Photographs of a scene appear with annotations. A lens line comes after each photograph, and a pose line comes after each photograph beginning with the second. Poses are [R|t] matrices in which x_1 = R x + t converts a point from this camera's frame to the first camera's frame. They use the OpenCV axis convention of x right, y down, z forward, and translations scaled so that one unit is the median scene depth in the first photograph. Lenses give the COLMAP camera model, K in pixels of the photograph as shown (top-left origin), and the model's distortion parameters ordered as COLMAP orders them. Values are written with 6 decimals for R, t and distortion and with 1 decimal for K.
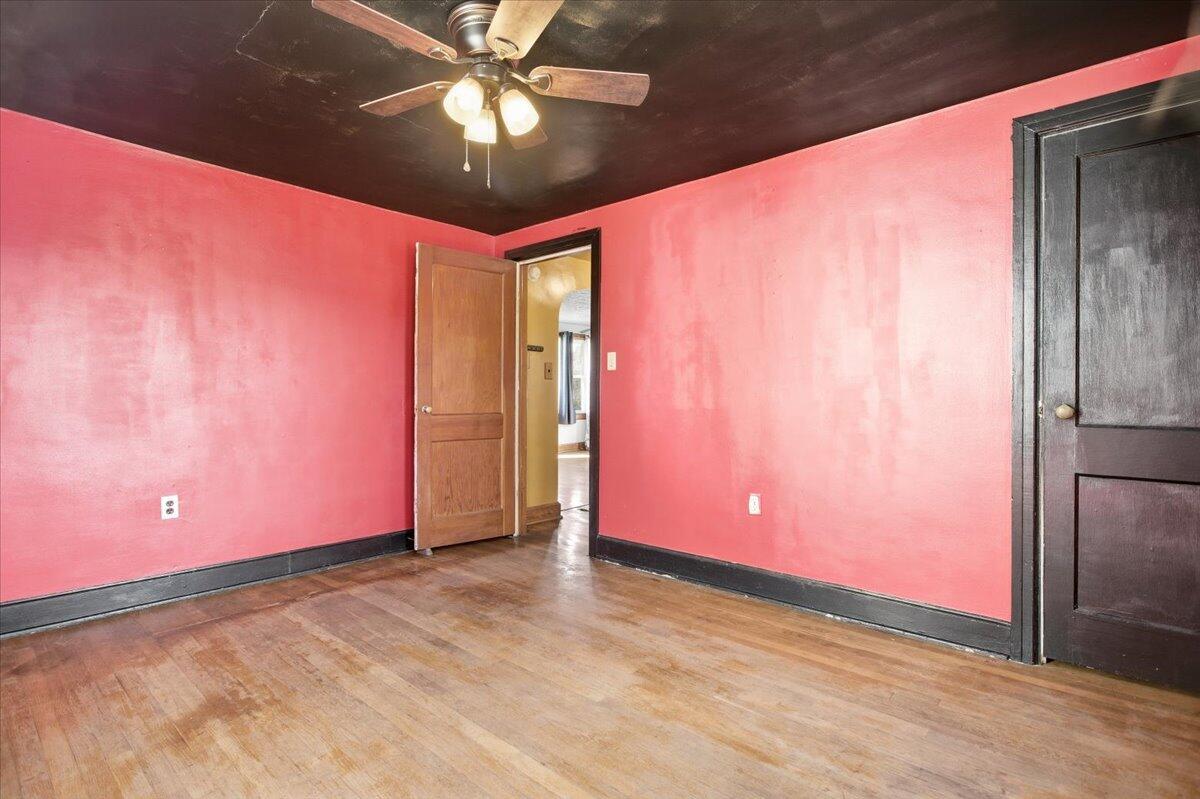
lens RADIAL K [[591.2, 0, 595.2], [0, 591.2, 391.7], [0, 0, 1]] dist [-0.002957, 0.000742]
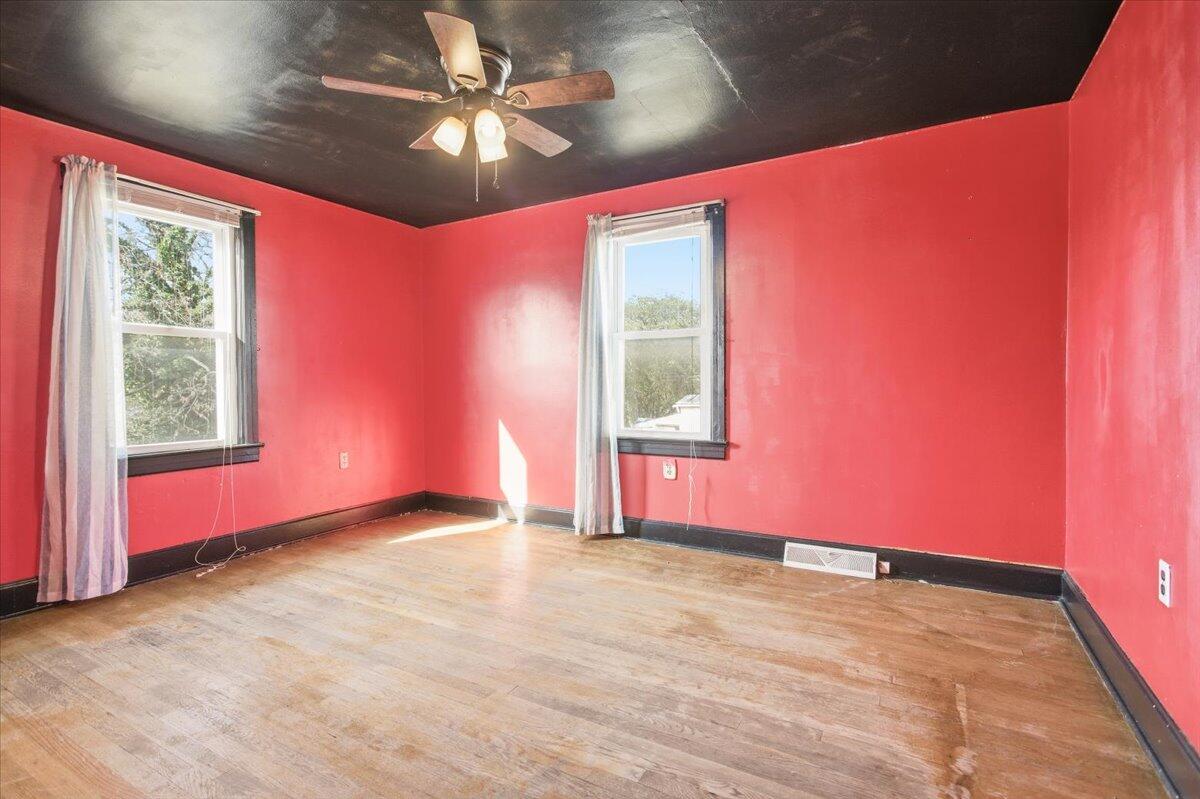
lens RADIAL K [[591.2, 0, 595.2], [0, 591.2, 391.7], [0, 0, 1]] dist [-0.002957, 0.000742]
pose [[-0.980467, 0.007521, -0.196542, -0.140319], [0.006508, 0.999962, 0.005802, 0.022349], [0.196578, 0.004410, -0.980478, 1.754952]]
